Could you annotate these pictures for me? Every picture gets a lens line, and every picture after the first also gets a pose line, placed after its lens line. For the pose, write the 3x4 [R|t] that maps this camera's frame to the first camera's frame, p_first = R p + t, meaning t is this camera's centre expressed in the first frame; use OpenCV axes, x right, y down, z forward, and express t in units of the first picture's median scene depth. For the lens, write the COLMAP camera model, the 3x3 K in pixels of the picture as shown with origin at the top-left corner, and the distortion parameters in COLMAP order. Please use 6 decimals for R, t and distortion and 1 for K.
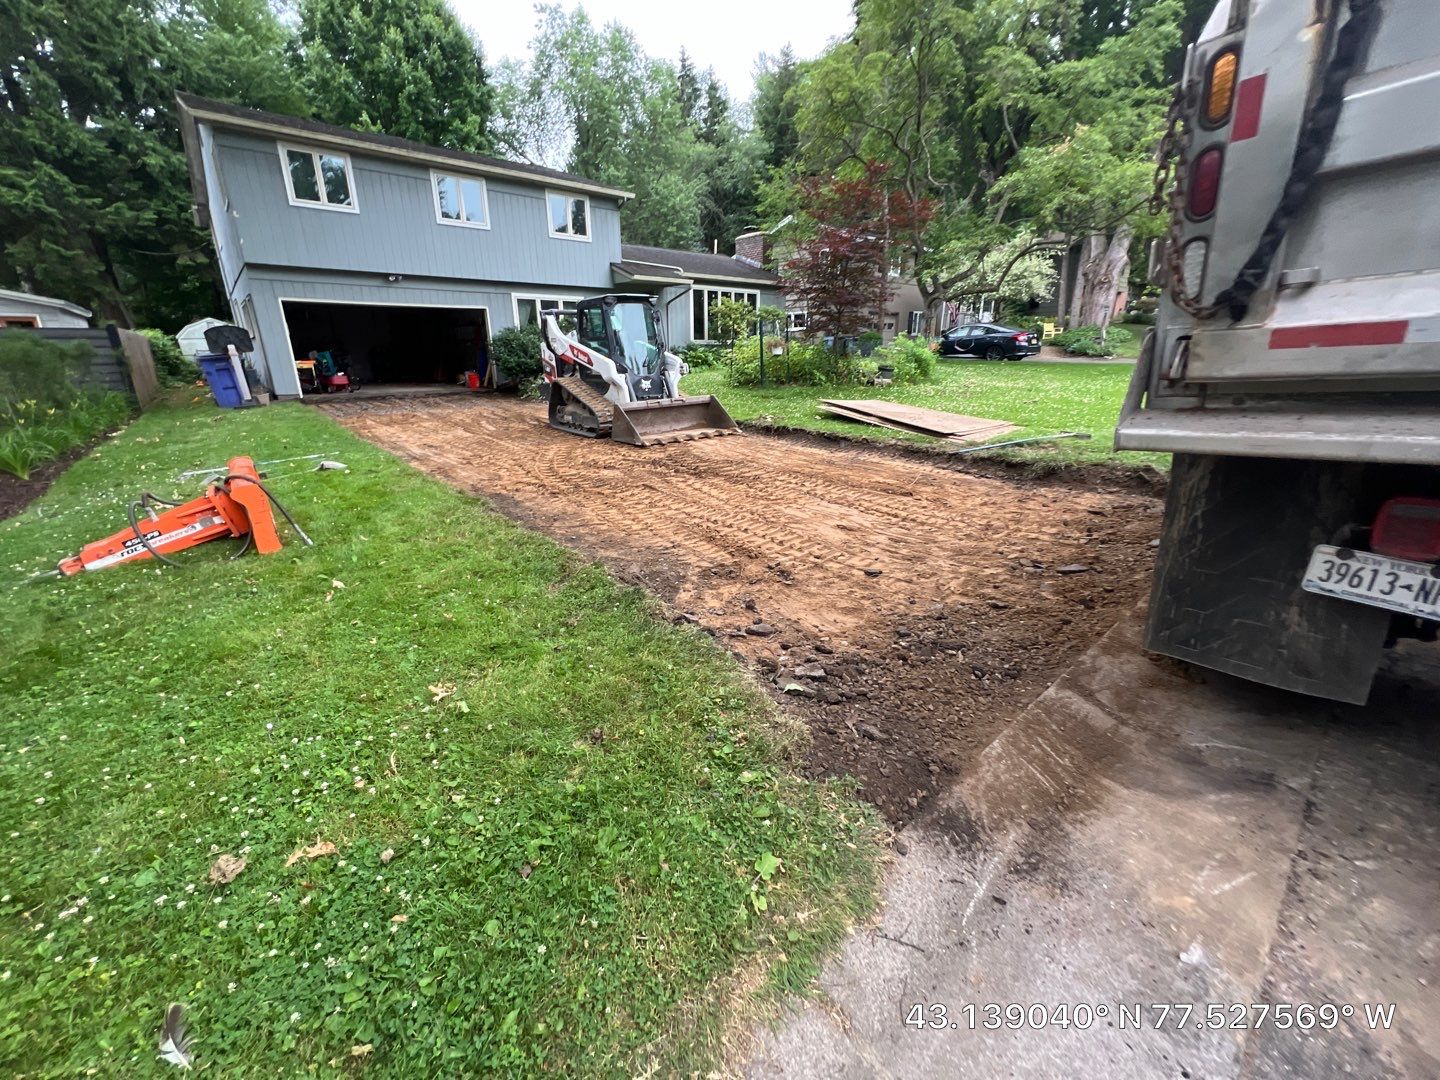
lens RADIAL K [[574.2, 0, 720.0], [0, 574.2, 540.0], [0, 0, 1]] dist [-0.000119, -0.000281]
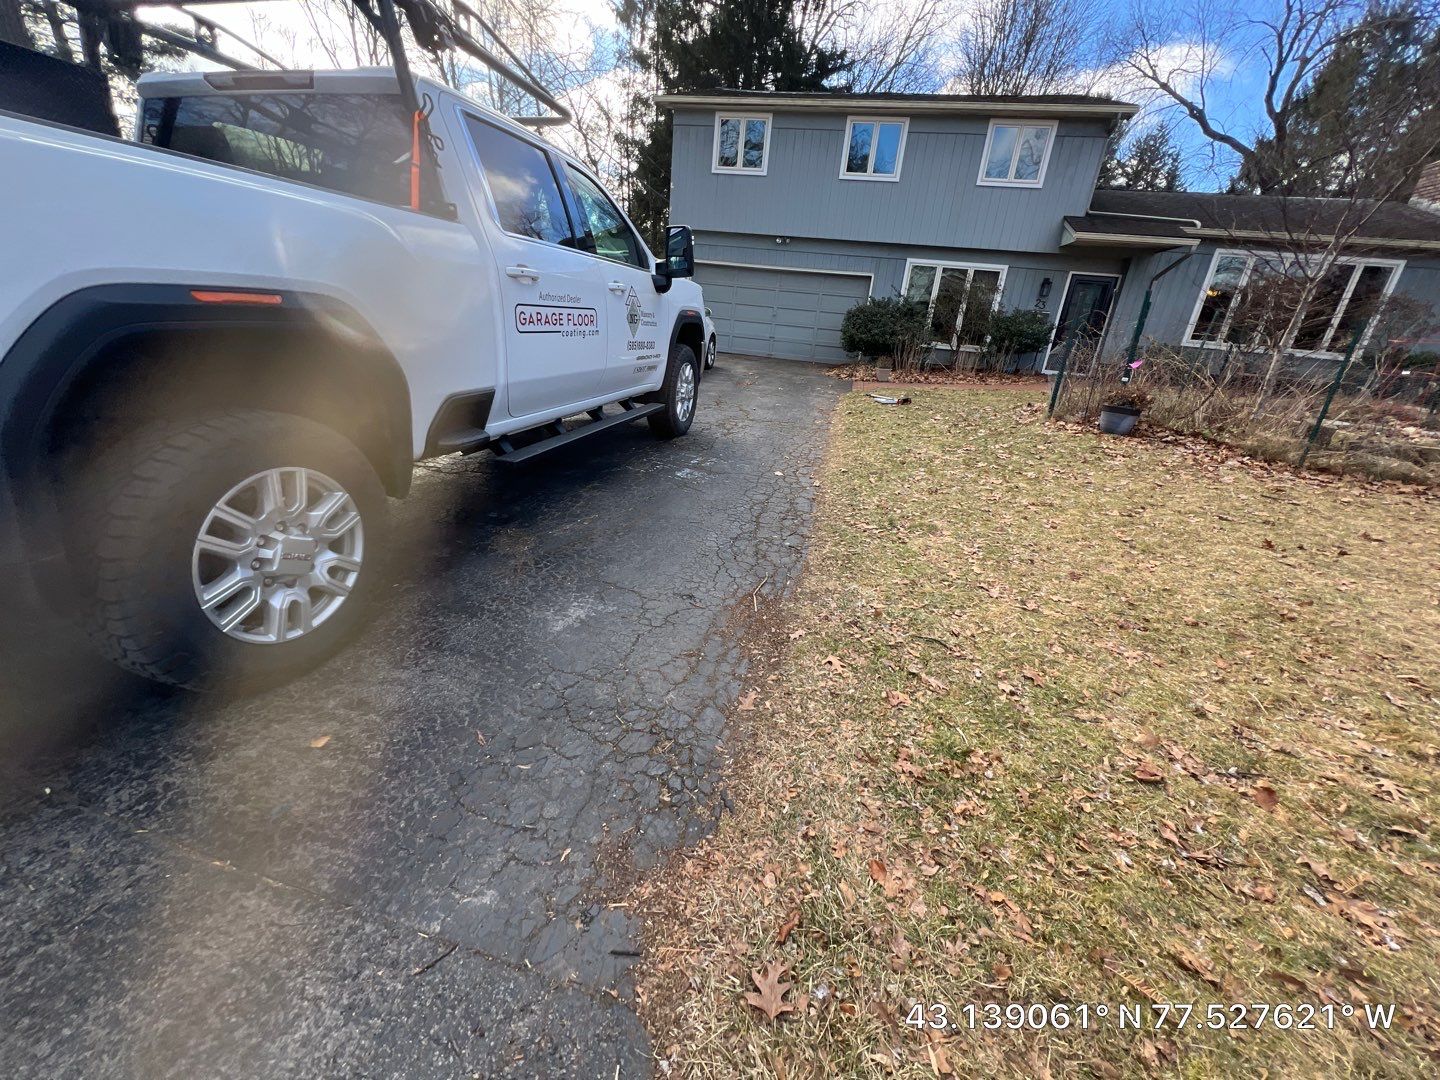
lens RADIAL K [[574.2, 0, 720.0], [0, 574.2, 540.0], [0, 0, 1]] dist [-0.000119, -0.000281]
pose [[0.578060, 0.360159, -0.732210, 0.301315], [-0.339541, 0.922116, 0.185512, -0.139709], [0.741996, 0.141378, 0.655327, 0.377125]]
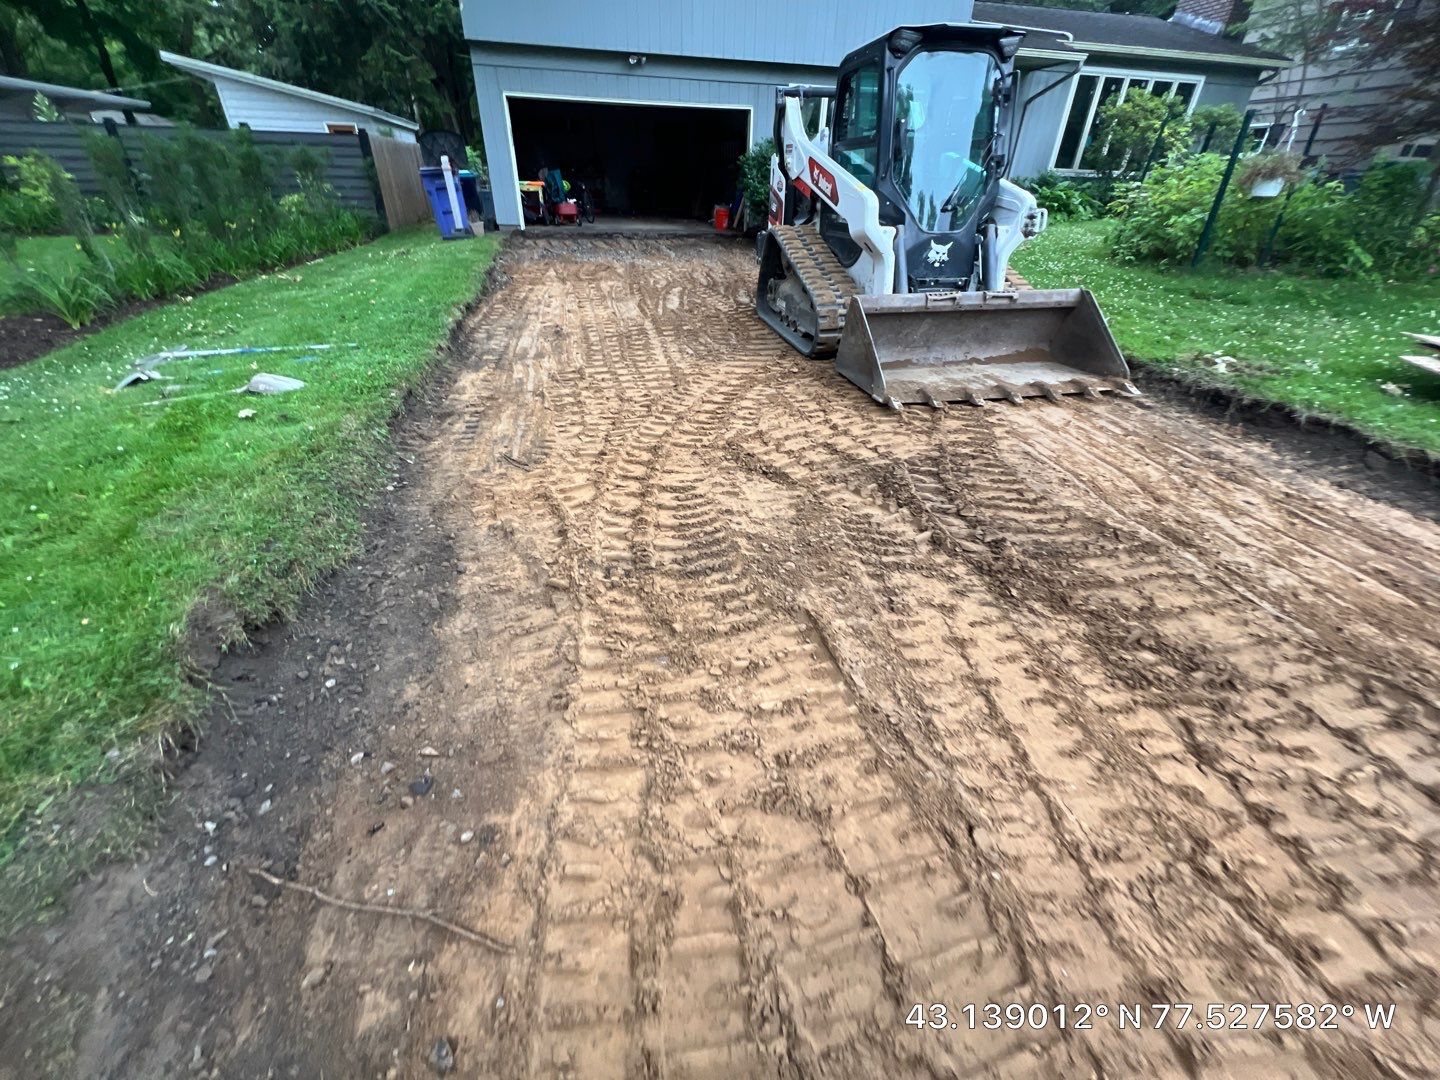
lens RADIAL K [[574.2, 0, 720.0], [0, 574.2, 540.0], [0, 0, 1]] dist [-0.000119, -0.000281]
pose [[0.884467, 0.270333, -0.380312, -0.029956], [-0.174625, 0.947612, 0.267467, -0.096835], [0.432693, -0.170154, 0.885338, 0.315750]]
